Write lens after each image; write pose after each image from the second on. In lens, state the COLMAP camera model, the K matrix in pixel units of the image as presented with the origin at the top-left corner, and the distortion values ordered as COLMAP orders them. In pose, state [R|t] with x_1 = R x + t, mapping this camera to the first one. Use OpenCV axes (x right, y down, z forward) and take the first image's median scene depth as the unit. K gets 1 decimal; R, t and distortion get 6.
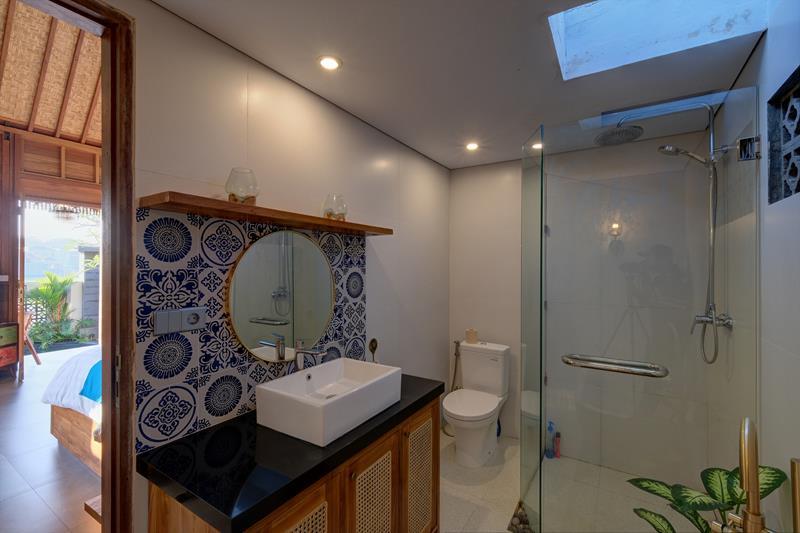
lens RADIAL K [[351.3, 0, 401.7], [0, 351.3, 258.8], [0, 0, 1]] dist [-0.001237, -0.000393]
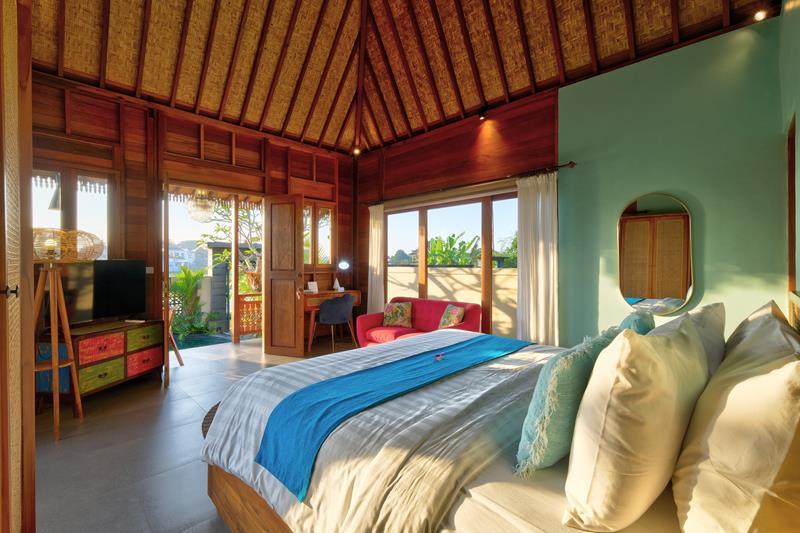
lens RADIAL K [[351.3, 0, 395.8], [0, 351.3, 263.5], [0, 0, 1]] dist [-0.001237, -0.000393]
pose [[0.972286, 0.005596, -0.233727, -0.276750], [-0.002247, 0.999891, 0.014592, 0.022260], [0.233783, -0.013662, 0.972193, 0.242359]]
